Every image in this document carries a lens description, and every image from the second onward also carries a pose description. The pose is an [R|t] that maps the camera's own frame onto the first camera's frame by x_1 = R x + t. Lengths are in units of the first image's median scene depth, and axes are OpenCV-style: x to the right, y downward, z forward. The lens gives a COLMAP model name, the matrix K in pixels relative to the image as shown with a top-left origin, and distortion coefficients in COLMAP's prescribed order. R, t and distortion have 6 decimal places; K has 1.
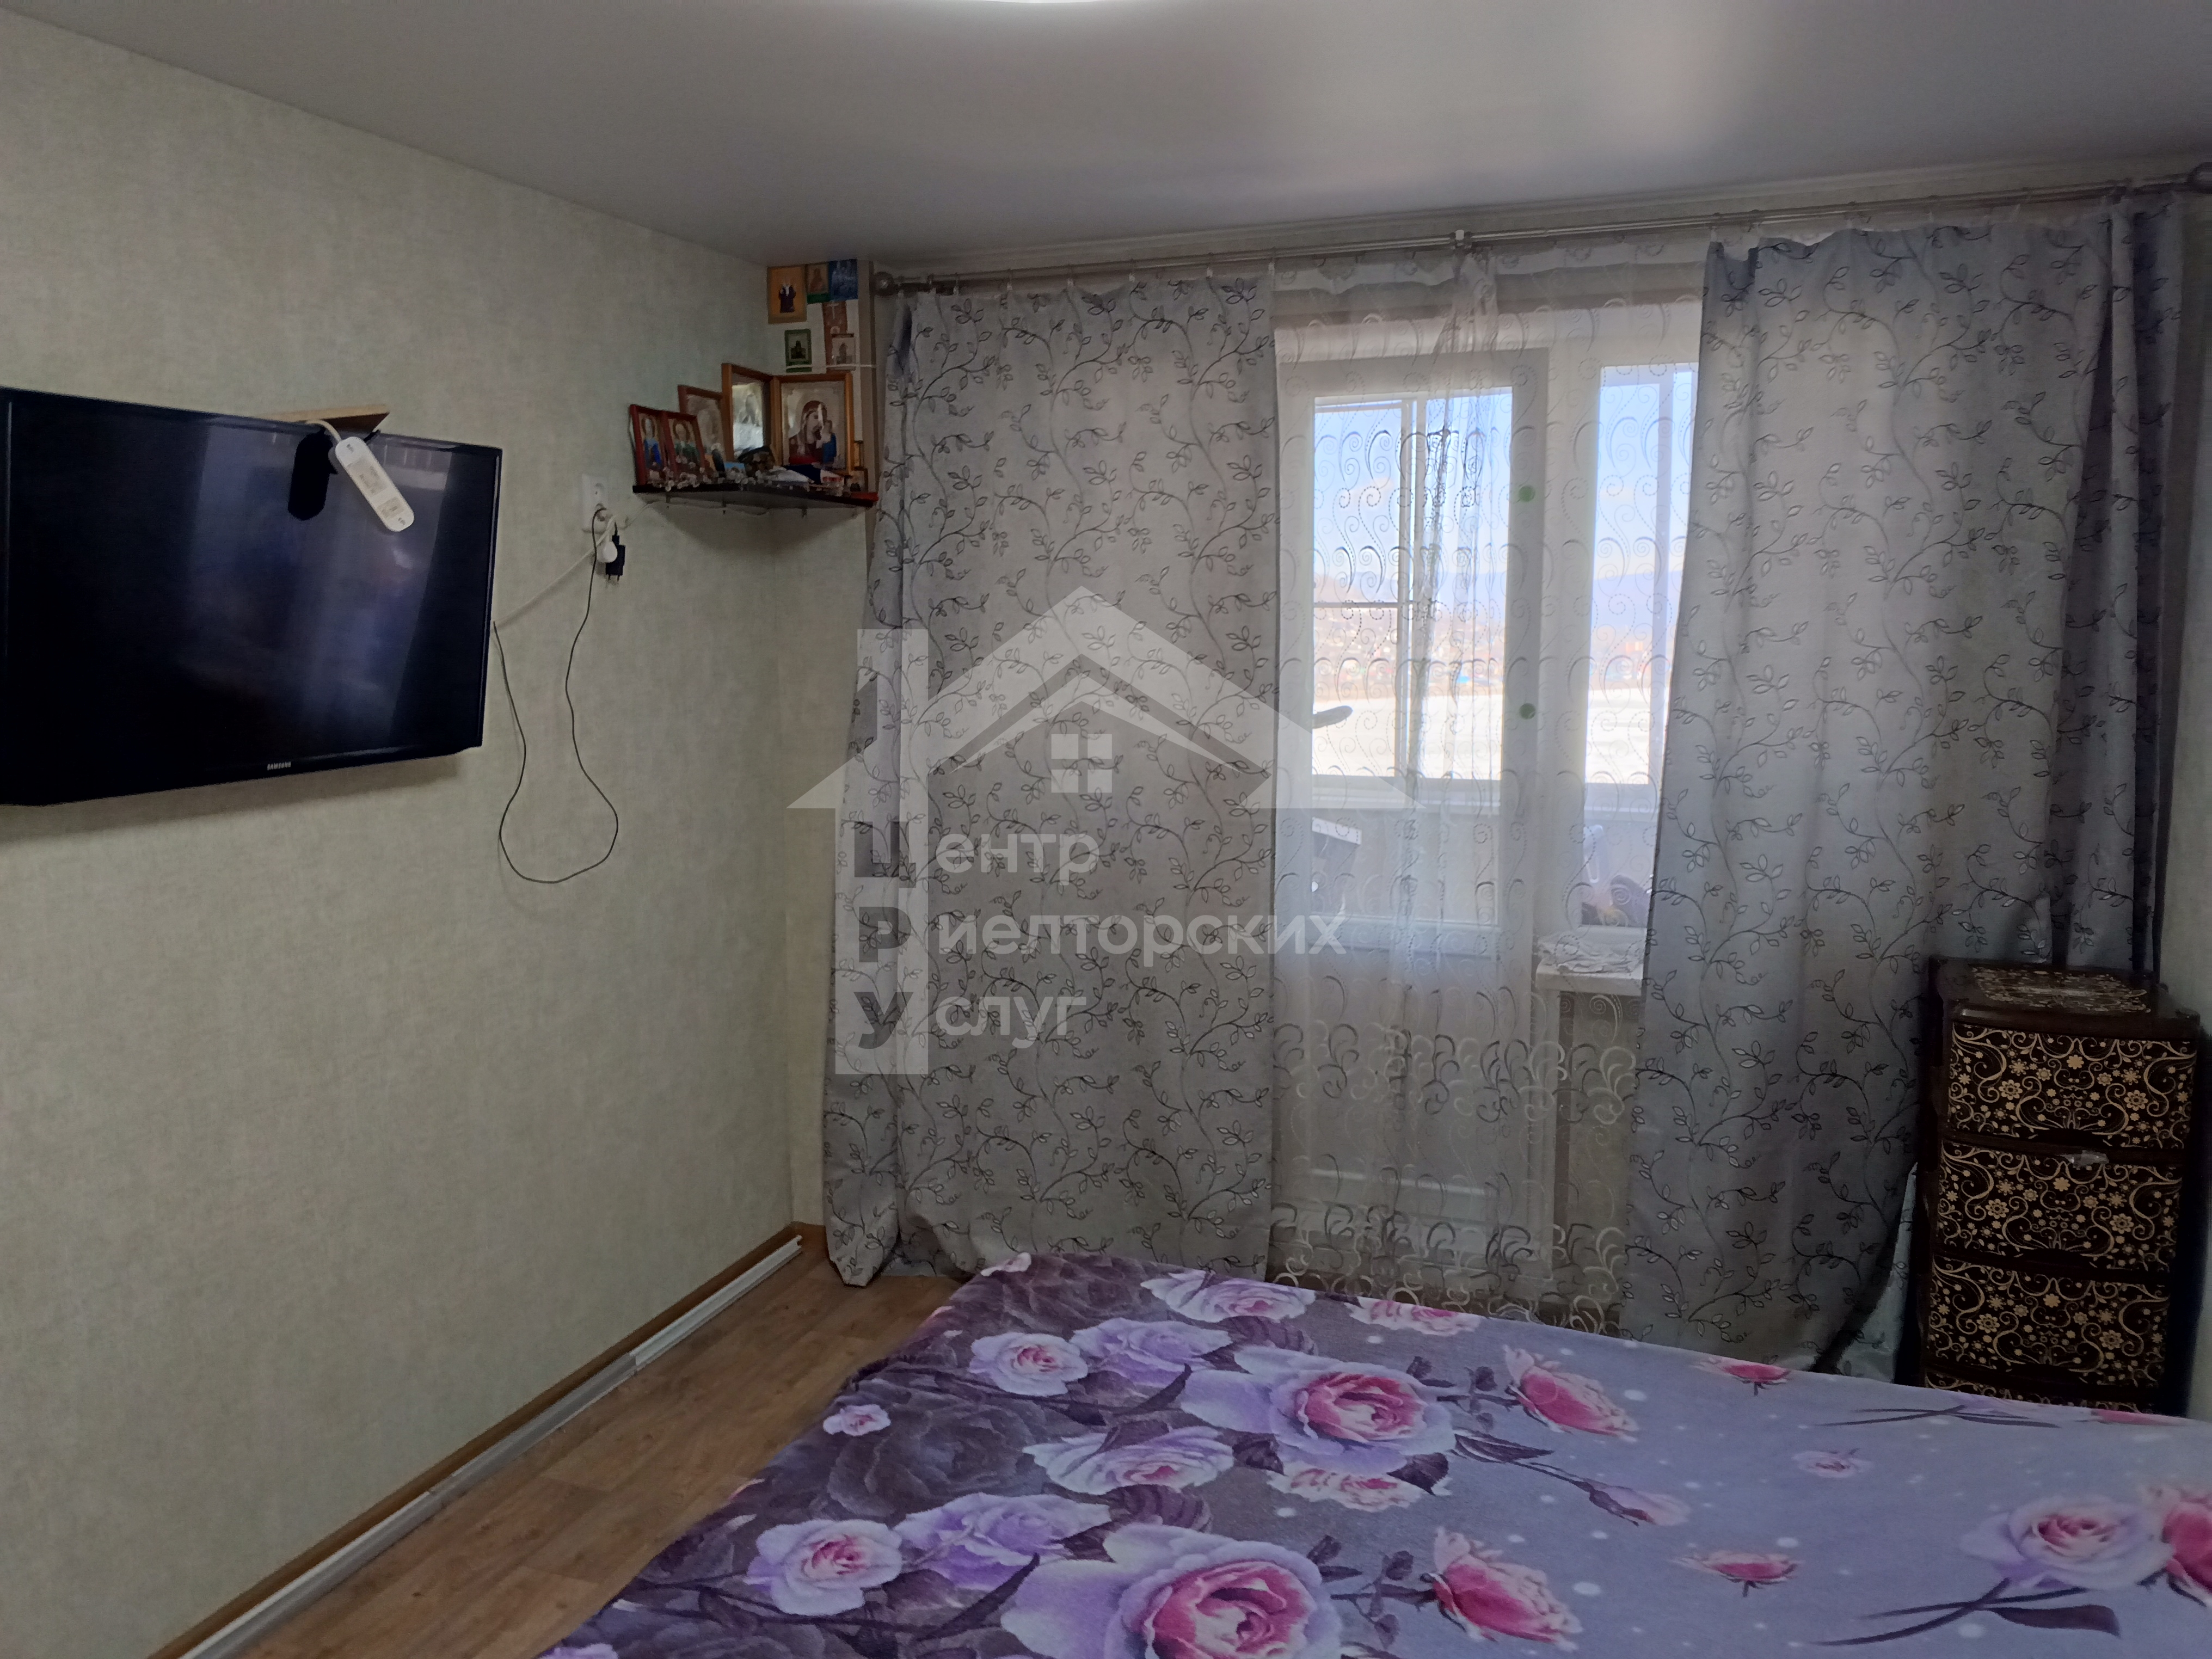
lens RADIAL K [[1641.3, 0, 1057.6], [0, 1641.3, 837.3], [0, 0, 1]] dist [0.091895, -0.162365]
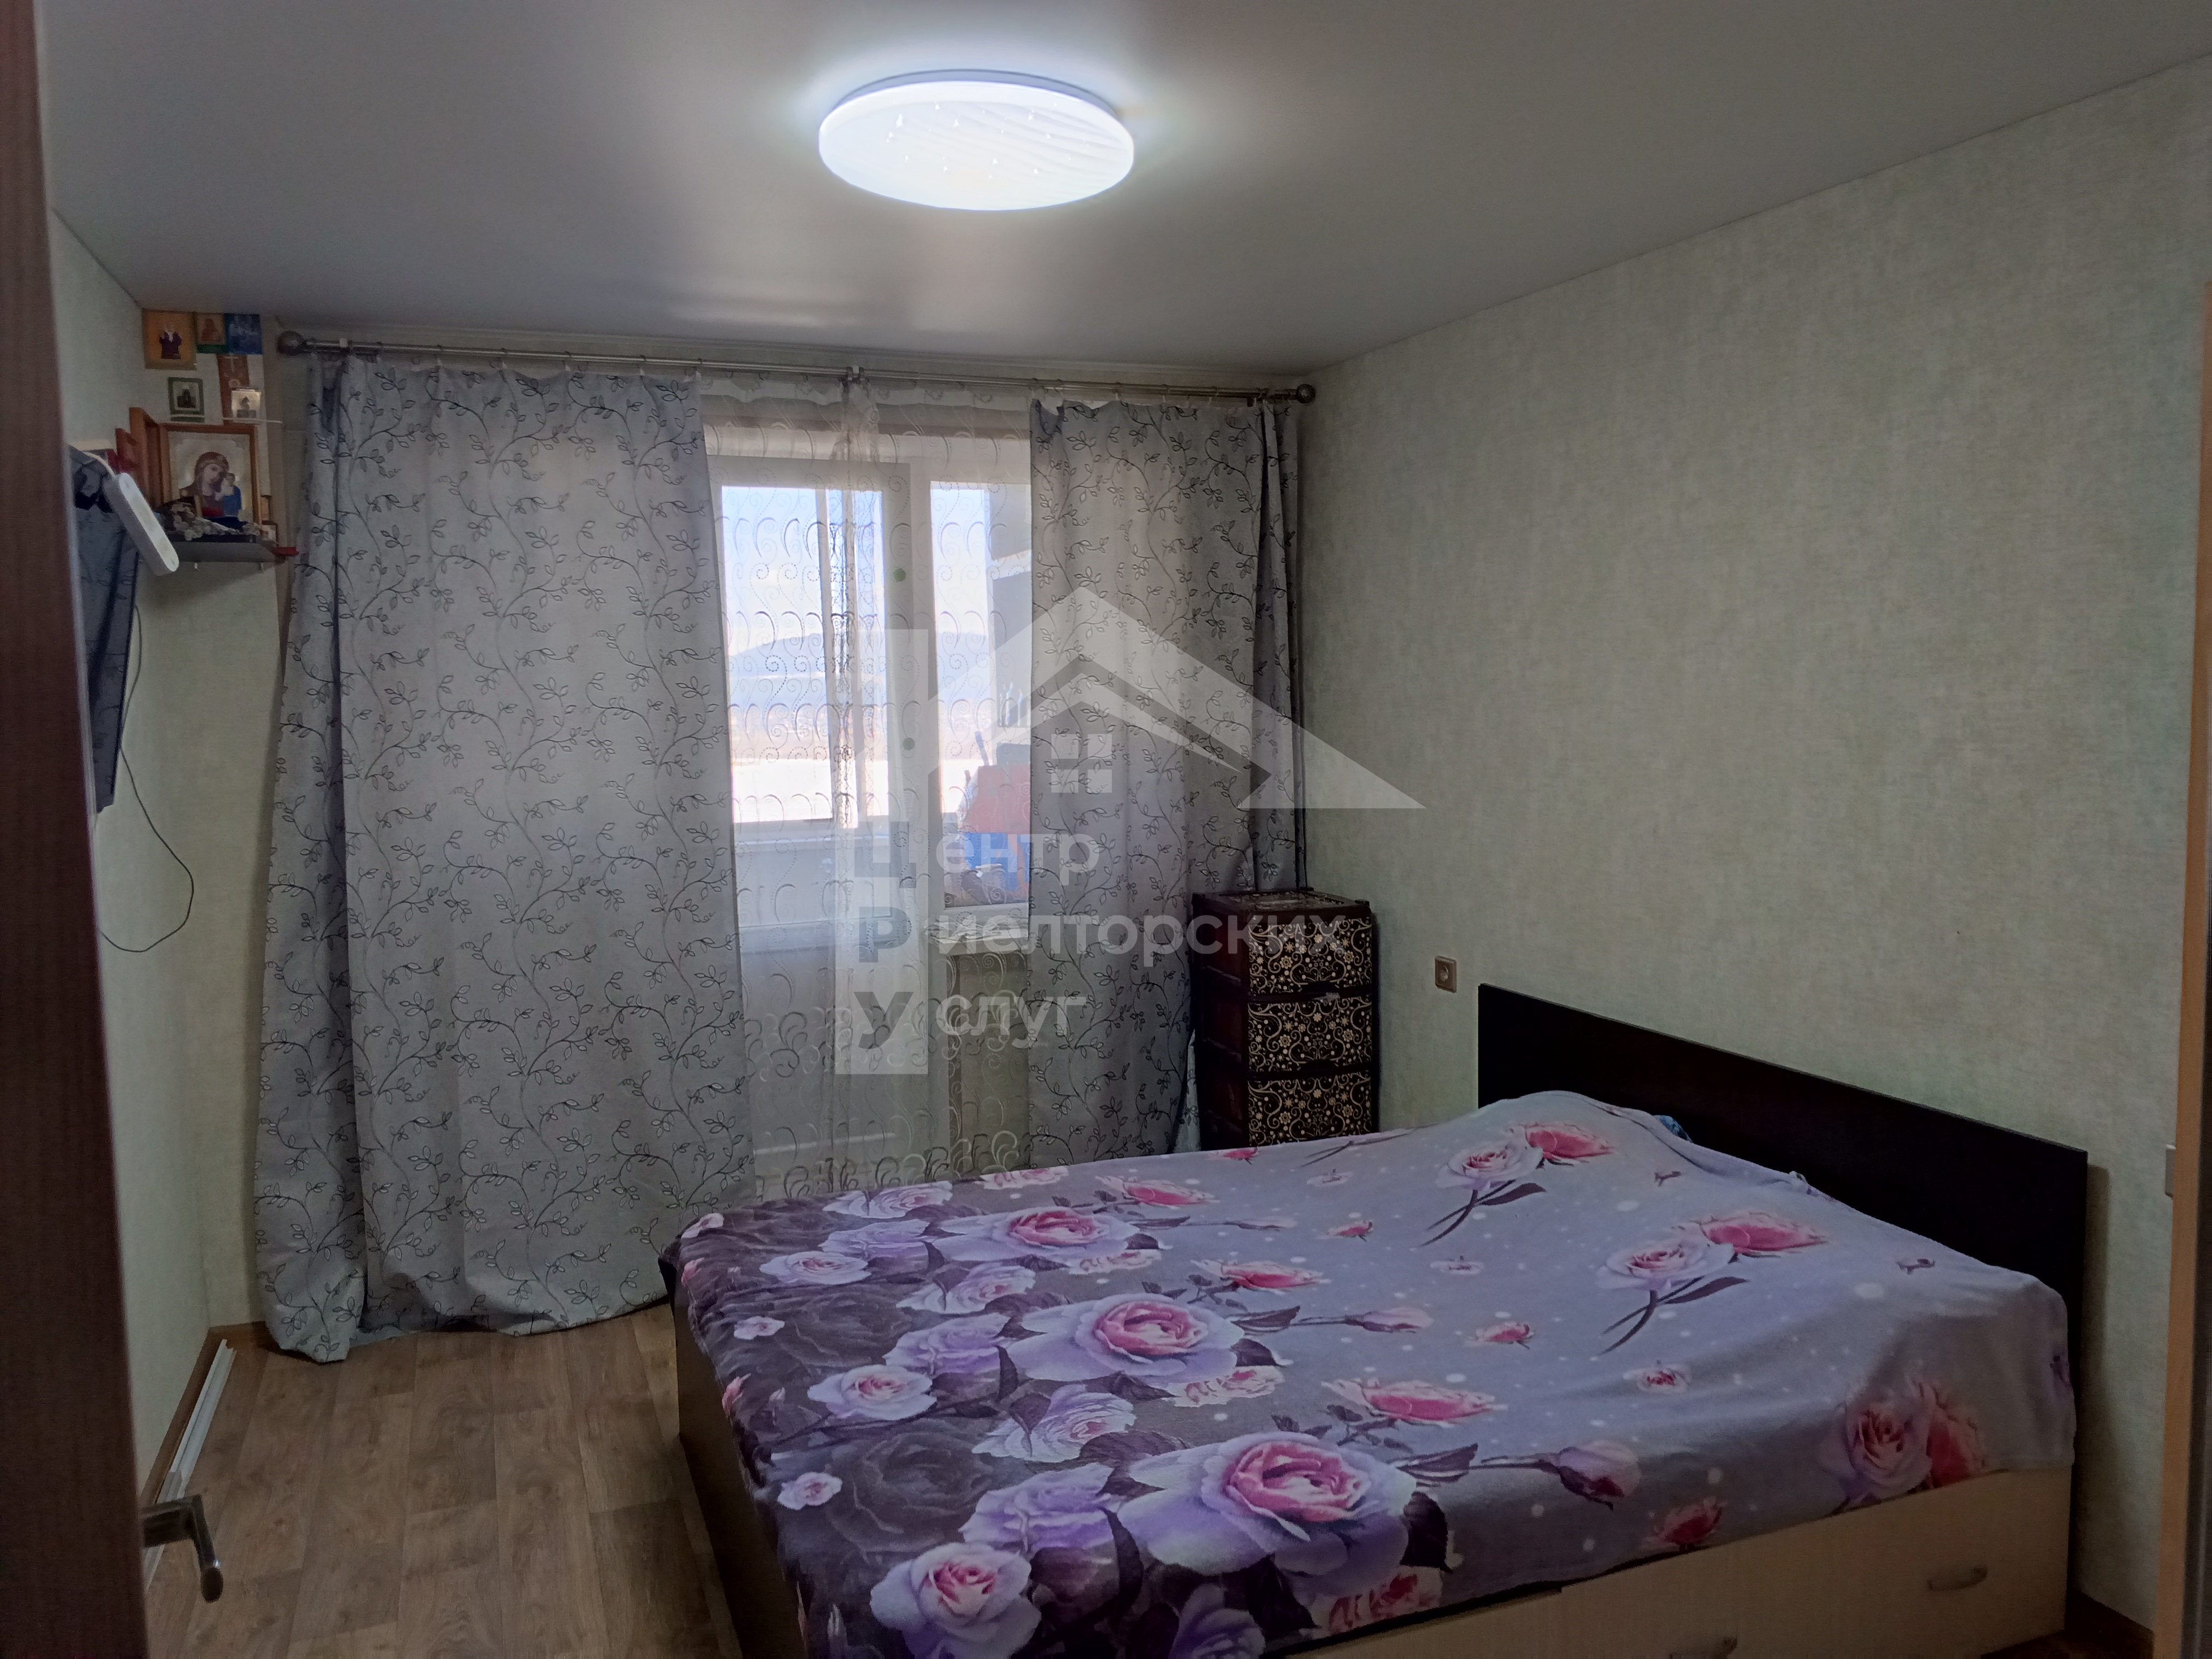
lens RADIAL K [[1622.4, 0, 1132.8], [0, 1622.4, 858.2], [0, 0, 1]] dist [-0.003562, -0.077450]
pose [[0.737403, -0.077049, 0.671044, -0.467556], [0.105803, 0.994385, -0.002090, 0.035625], [-0.667115, 0.072540, 0.741415, -0.037776]]
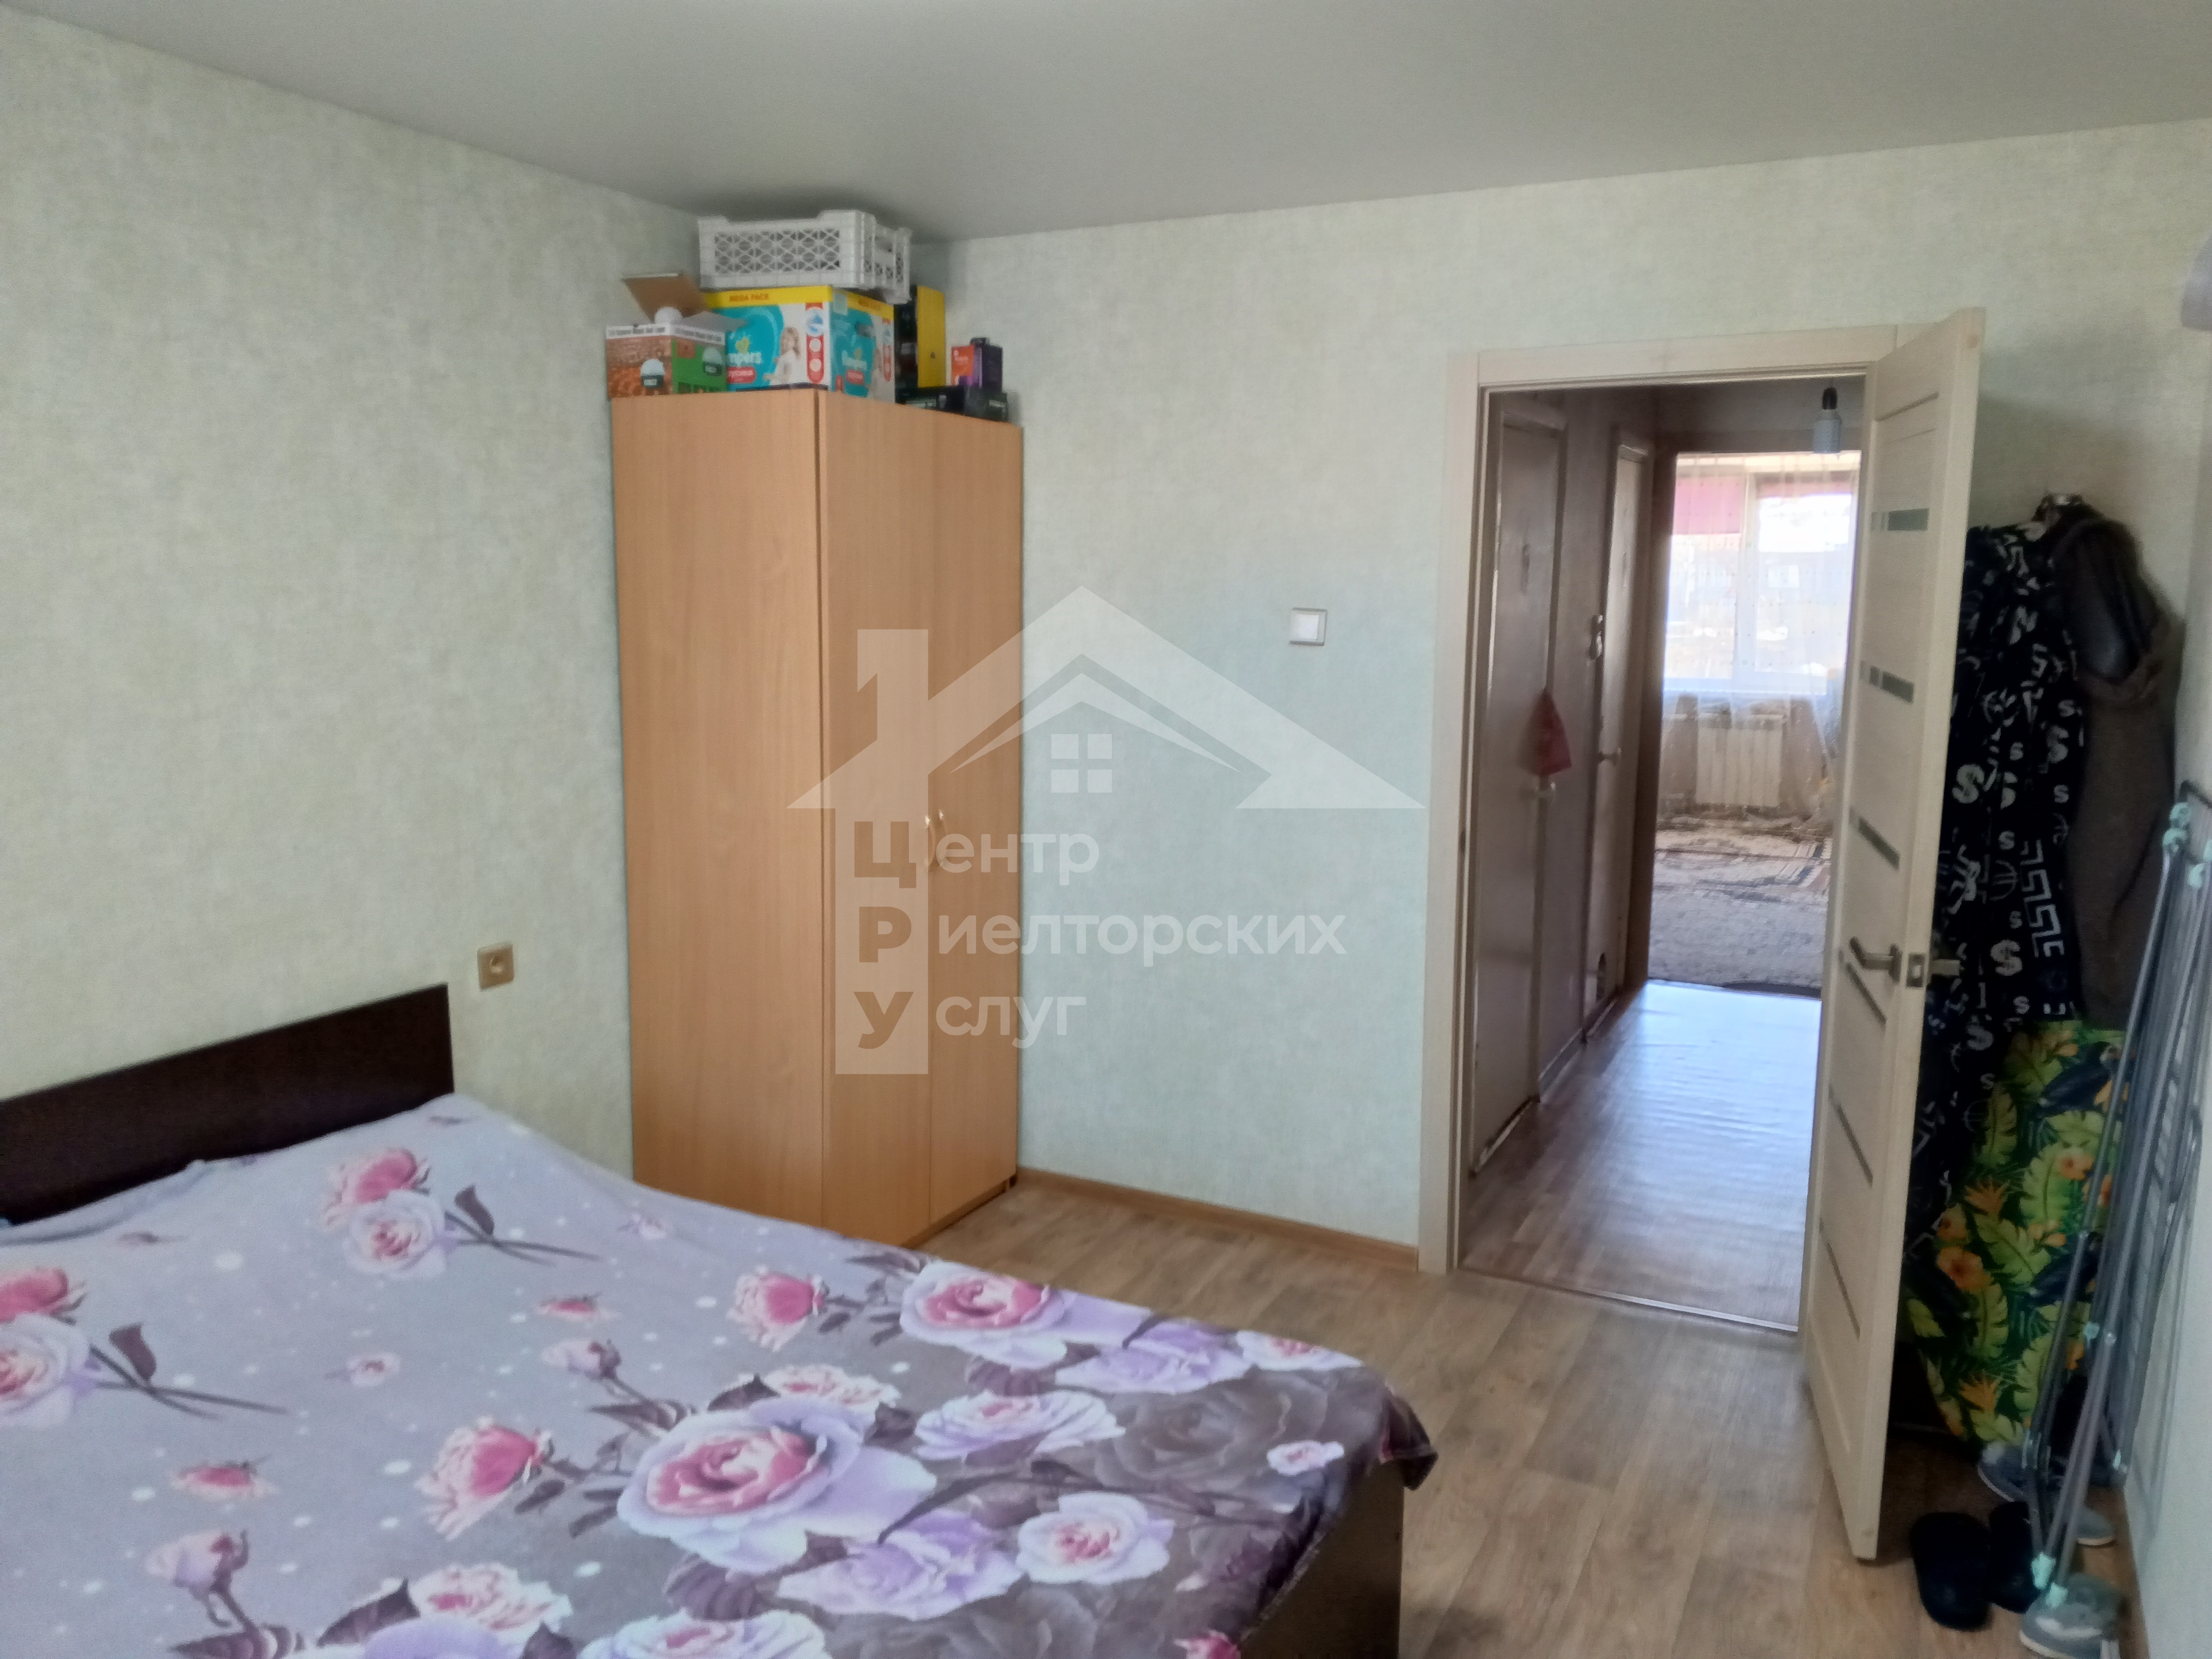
lens RADIAL K [[1641.3, 0, 1057.6], [0, 1641.3, 837.3], [0, 0, 1]] dist [0.091895, -0.162365]
pose [[-0.989112, -0.026468, 0.144766, -0.148003], [0.017333, 0.955895, 0.293198, -0.146765], [-0.146142, 0.292515, -0.945028, 1.077745]]
